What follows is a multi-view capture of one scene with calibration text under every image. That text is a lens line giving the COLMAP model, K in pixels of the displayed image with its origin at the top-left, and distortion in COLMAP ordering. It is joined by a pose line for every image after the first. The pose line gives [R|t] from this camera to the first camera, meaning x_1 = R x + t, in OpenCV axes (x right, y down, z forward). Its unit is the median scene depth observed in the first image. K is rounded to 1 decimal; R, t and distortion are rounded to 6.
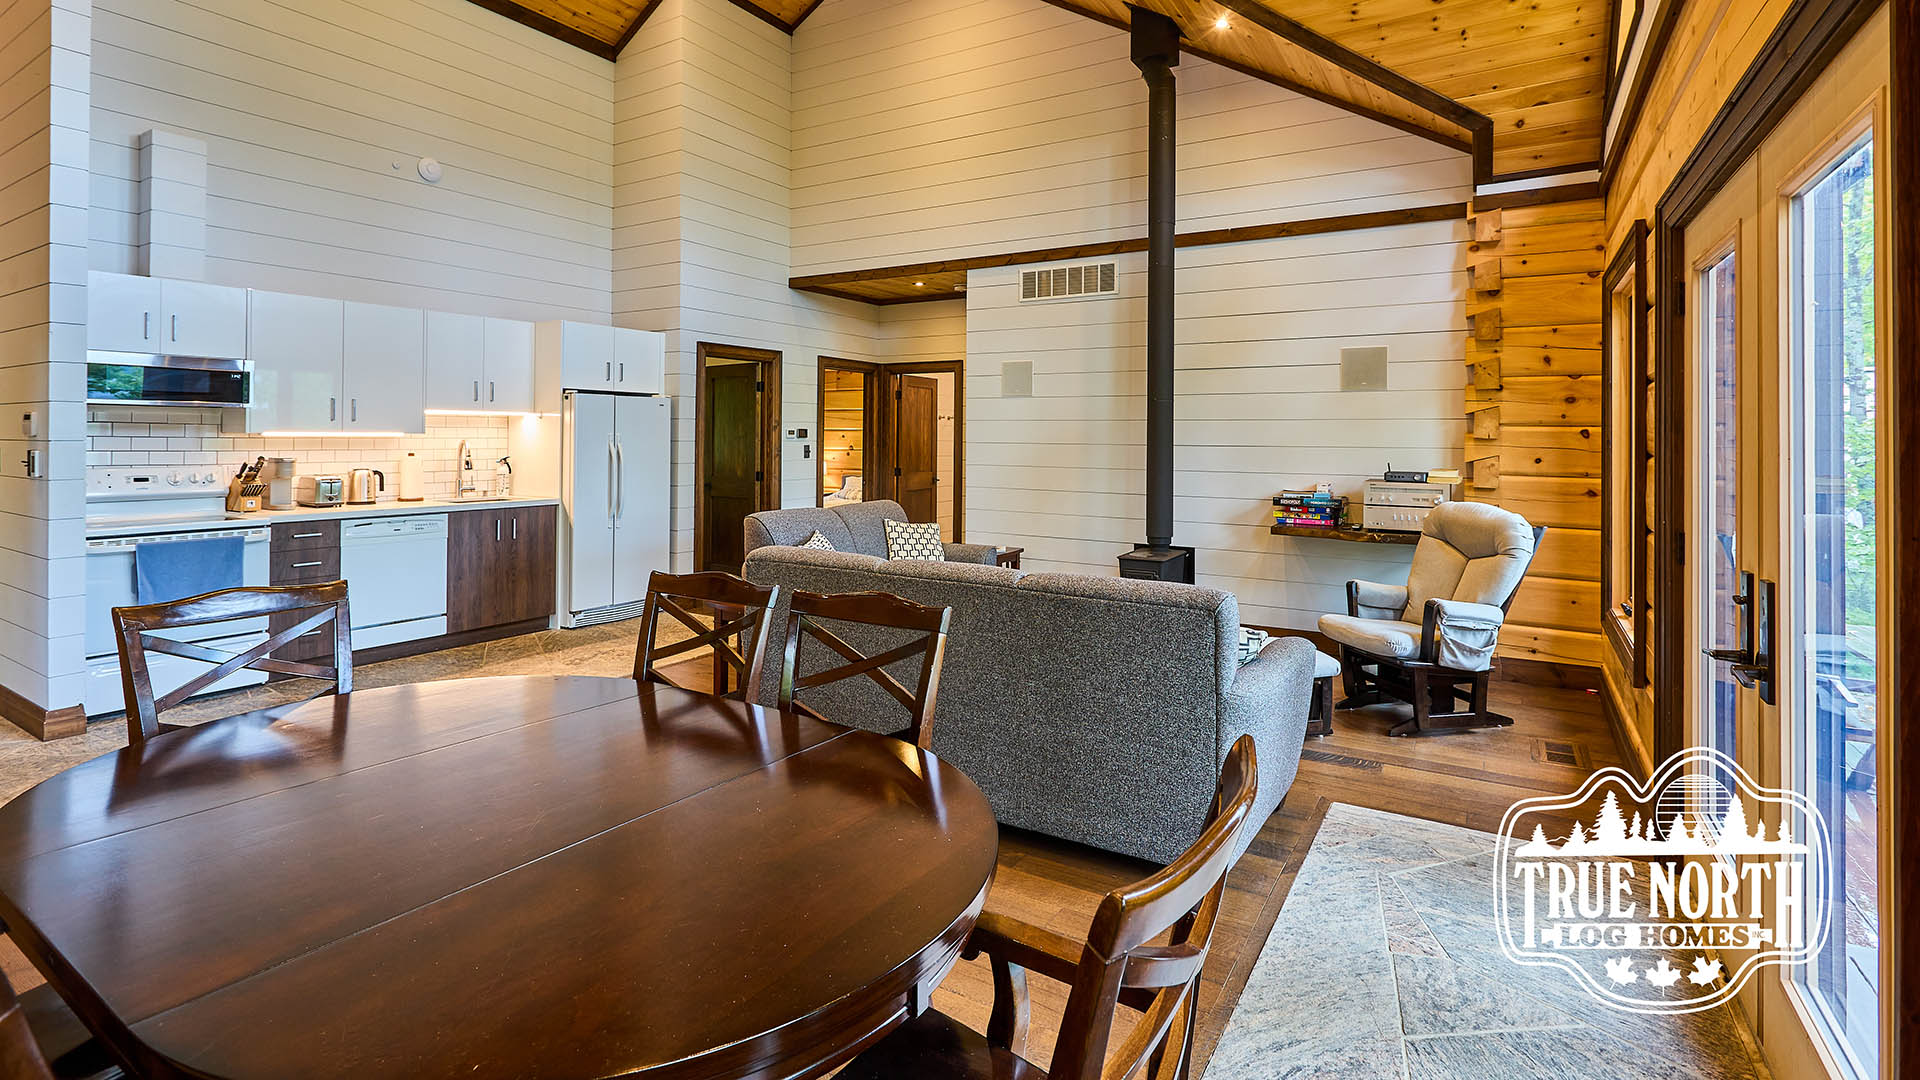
lens RADIAL K [[883.8, 0, 958.3], [0, 883.8, 432.2], [0, 0, 1]] dist [-0.002229, 0.000407]
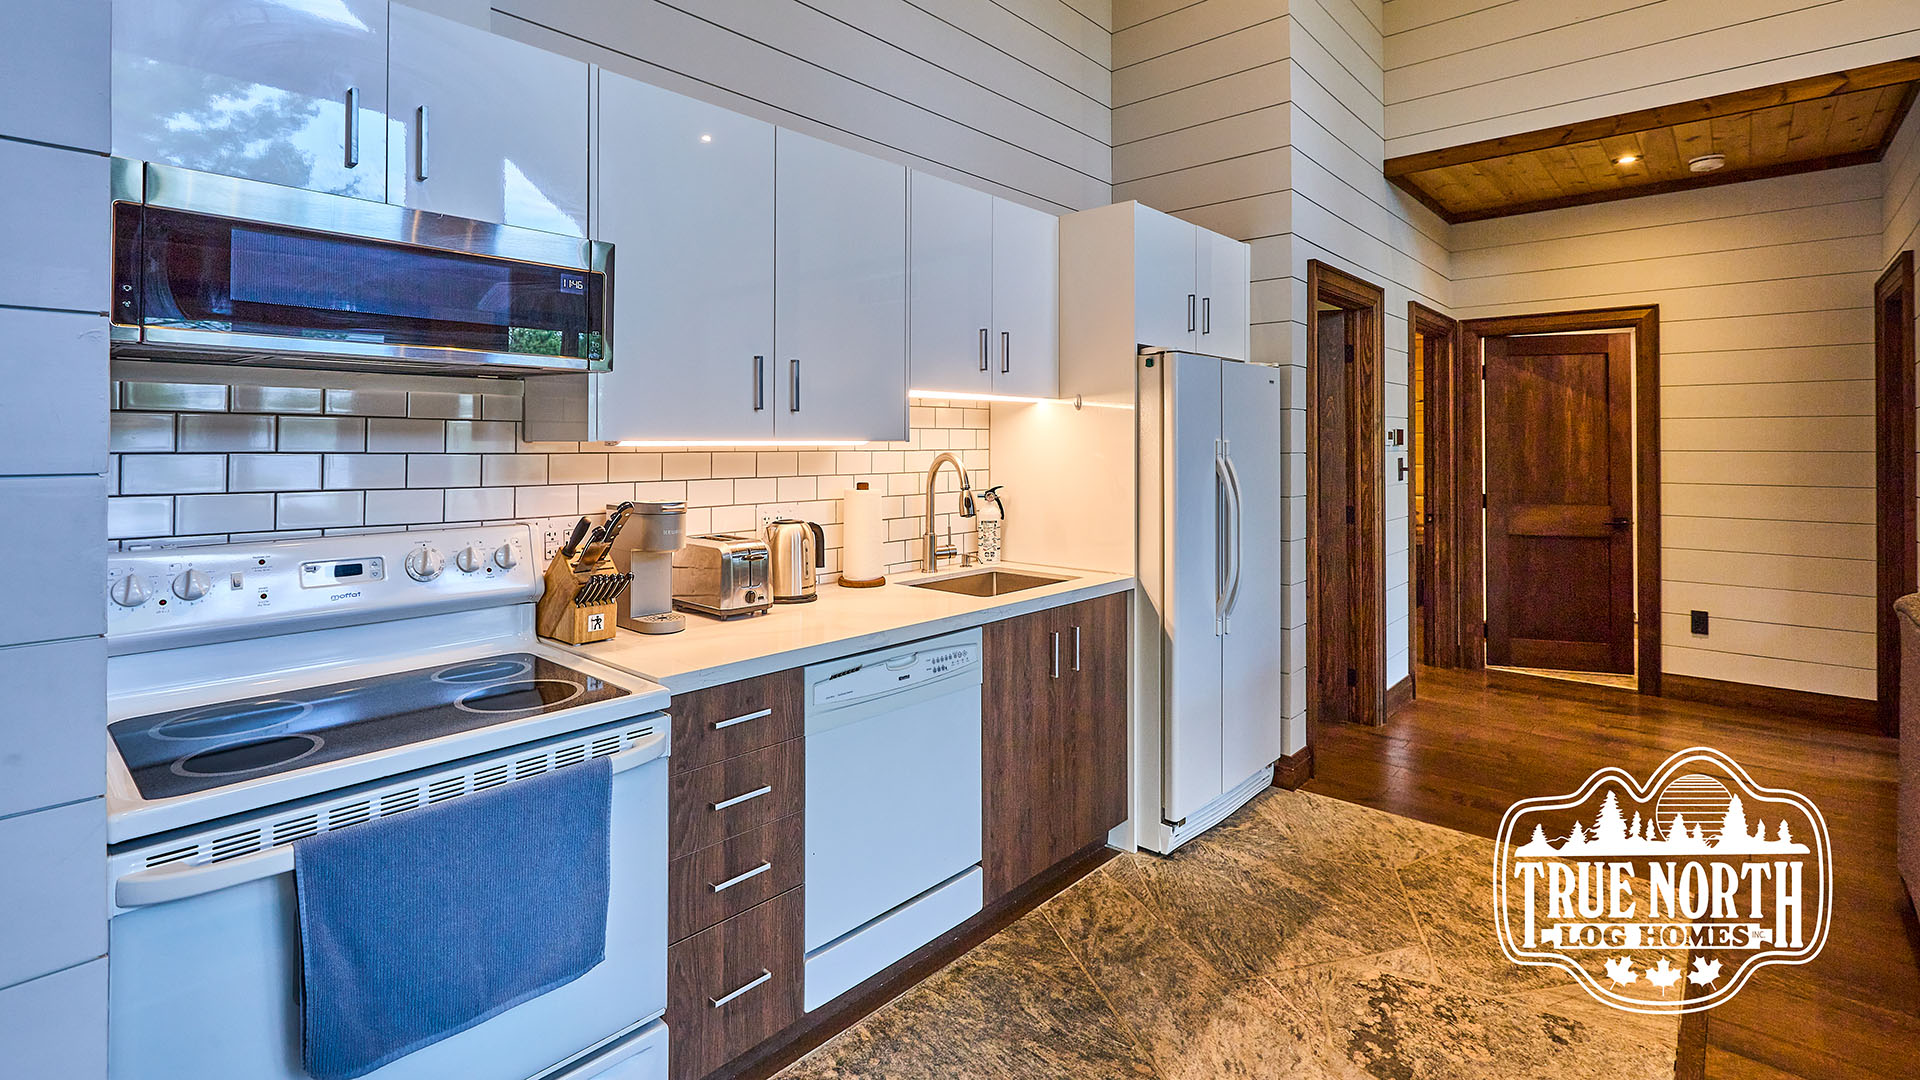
lens RADIAL K [[883.8, 0, 958.3], [0, 883.8, 432.2], [0, 0, 1]] dist [-0.002229, 0.000407]
pose [[0.984408, -0.008077, -0.175712, -0.494314], [0.006714, 0.999943, -0.008352, 0.001103], [0.175770, 0.007042, 0.984406, 0.553740]]
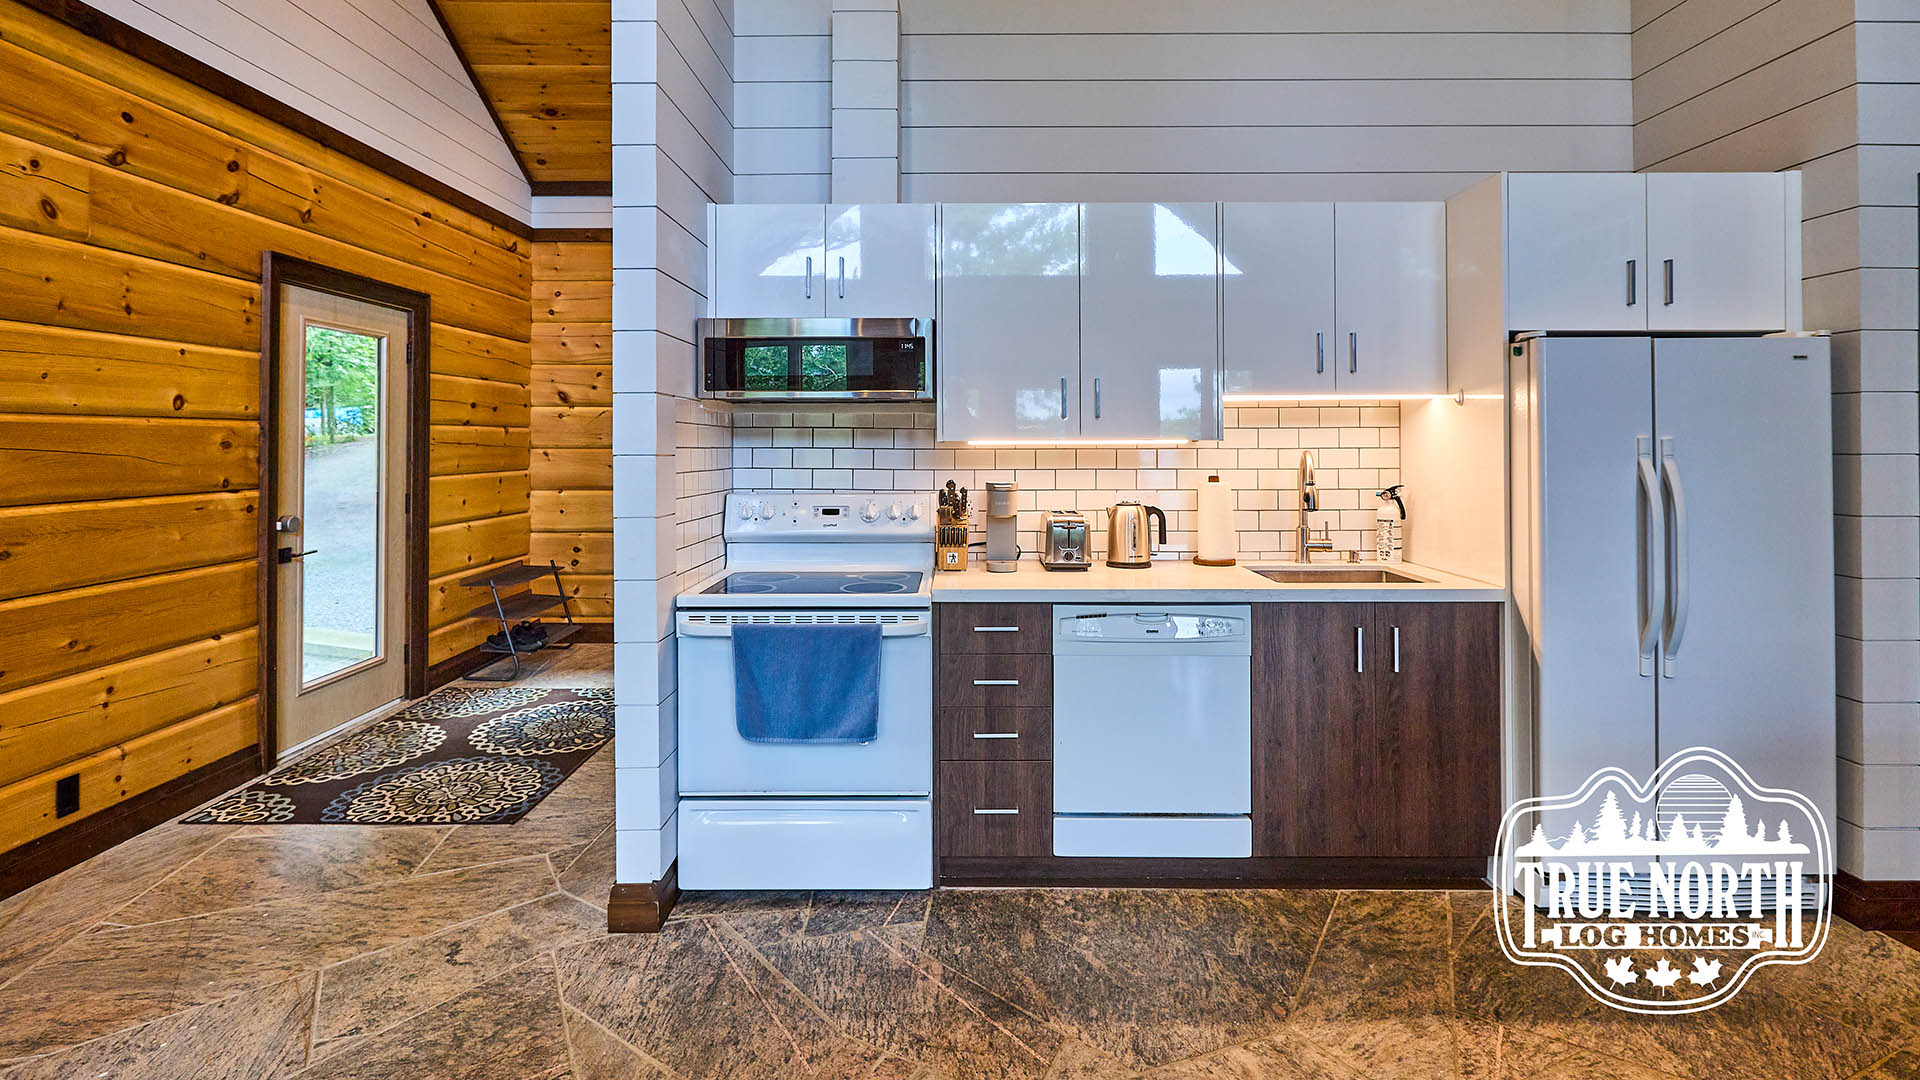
lens RADIAL K [[883.8, 0, 958.3], [0, 883.8, 432.2], [0, 0, 1]] dist [-0.002229, 0.000407]
pose [[0.522965, -0.018943, -0.852144, -0.240504], [0.009873, 0.999821, -0.016166, 0.003876], [0.852297, 0.000041, 0.523058, 0.590292]]
